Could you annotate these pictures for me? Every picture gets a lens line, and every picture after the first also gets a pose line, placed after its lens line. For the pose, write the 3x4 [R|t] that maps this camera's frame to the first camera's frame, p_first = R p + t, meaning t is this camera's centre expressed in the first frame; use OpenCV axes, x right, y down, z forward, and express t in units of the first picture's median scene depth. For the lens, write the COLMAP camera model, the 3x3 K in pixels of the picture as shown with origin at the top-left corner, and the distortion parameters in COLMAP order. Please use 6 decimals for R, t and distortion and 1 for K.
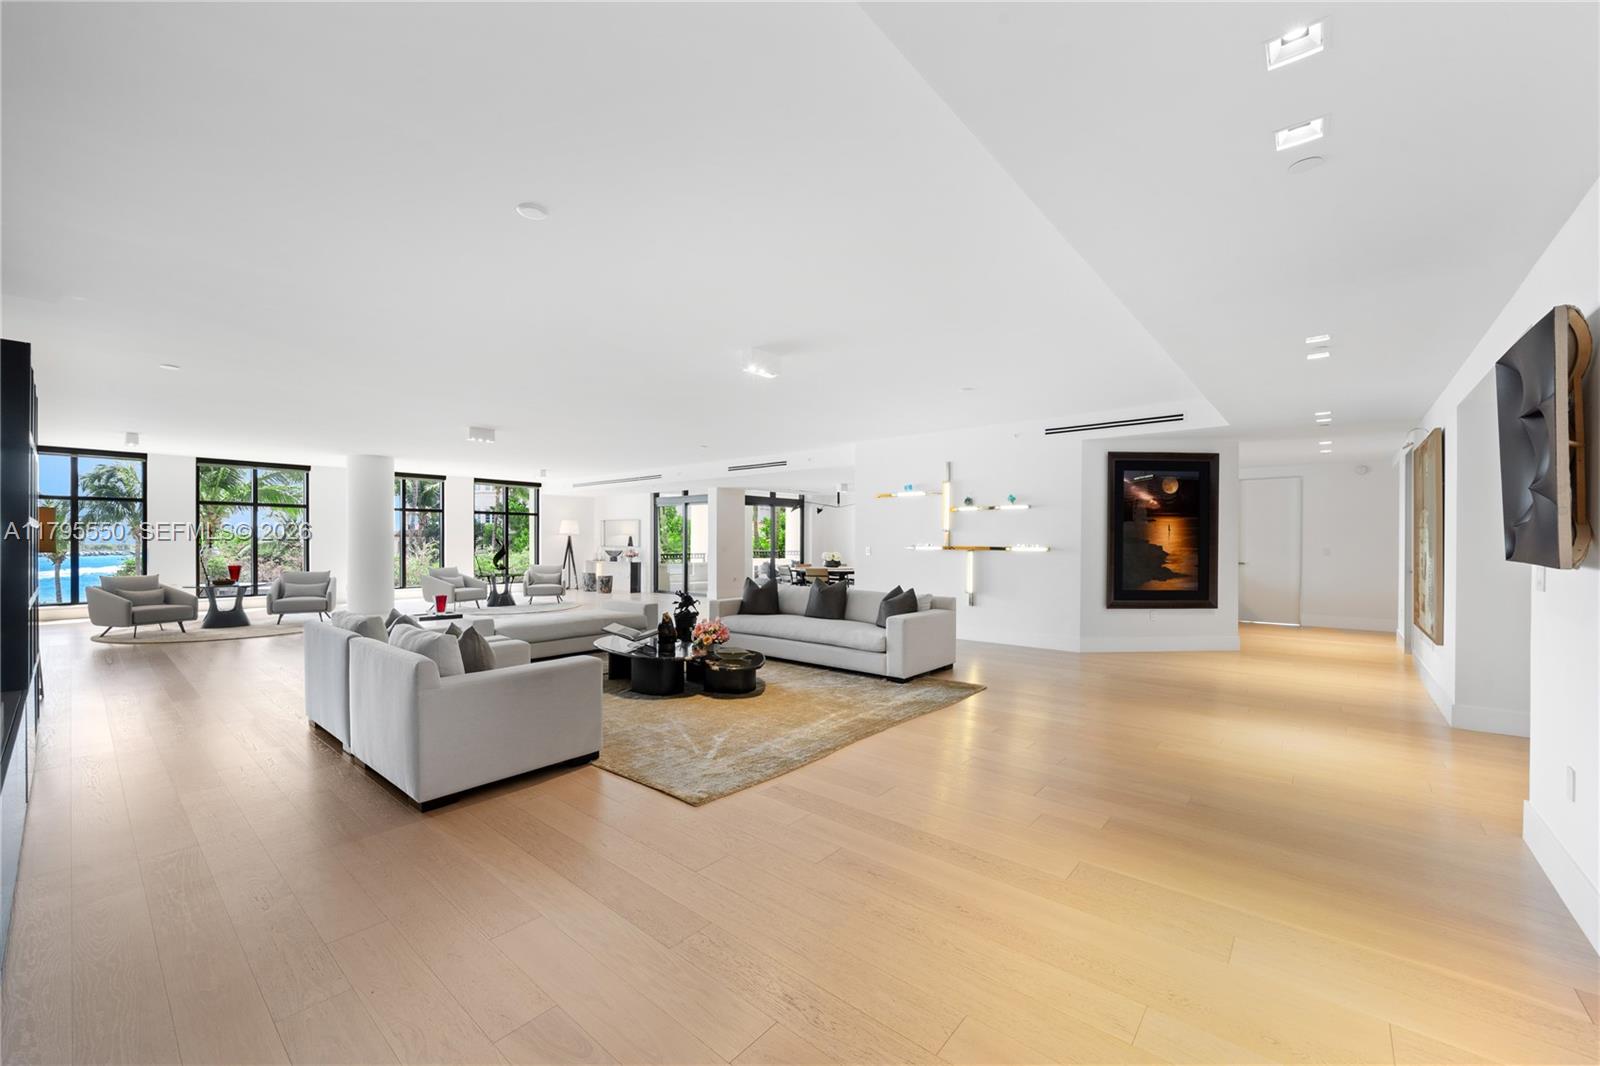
lens RADIAL K [[619.7, 0, 801.5], [0, 619.7, 548.7], [0, 0, 1]] dist [0.001258, 0.000008]
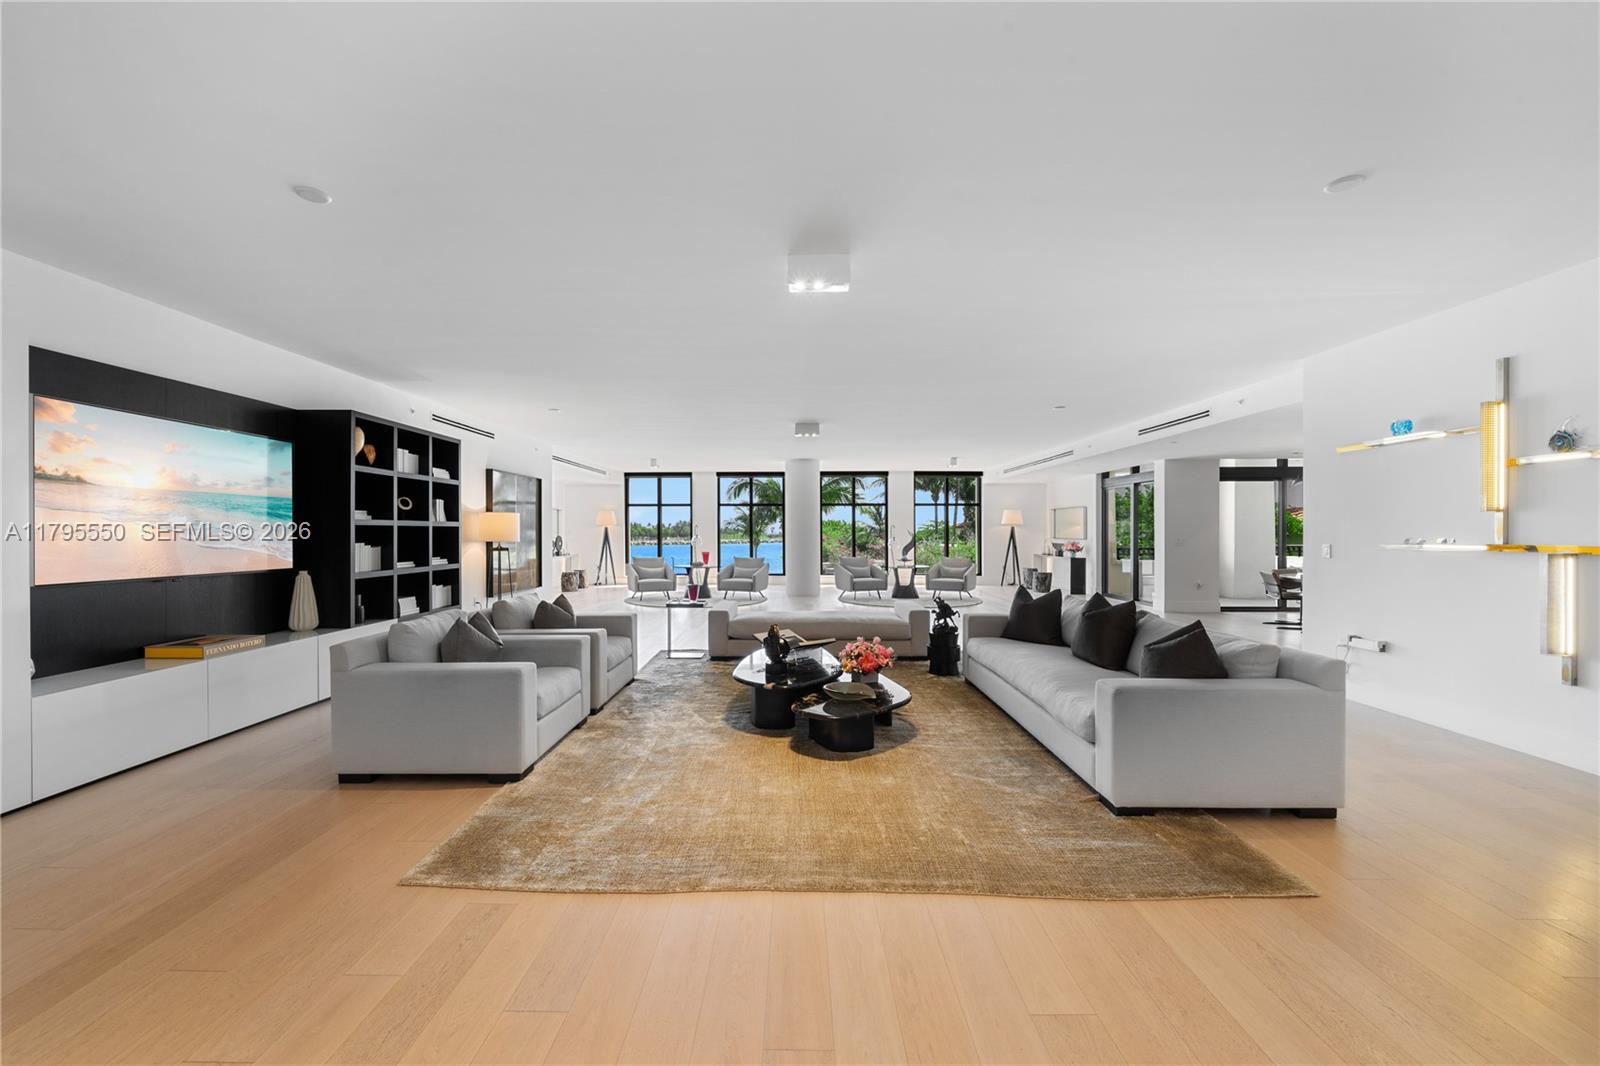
lens RADIAL K [[625.9, 0, 800.0], [0, 625.9, 533.0], [0, 0, 1]] dist [-0.010536, -0.000118]
pose [[0.636333, -0.000976, -0.771414, 0.256545], [-0.006992, 0.999951, -0.007032, -0.004974], [0.771383, 0.009869, 0.636294, 0.311568]]
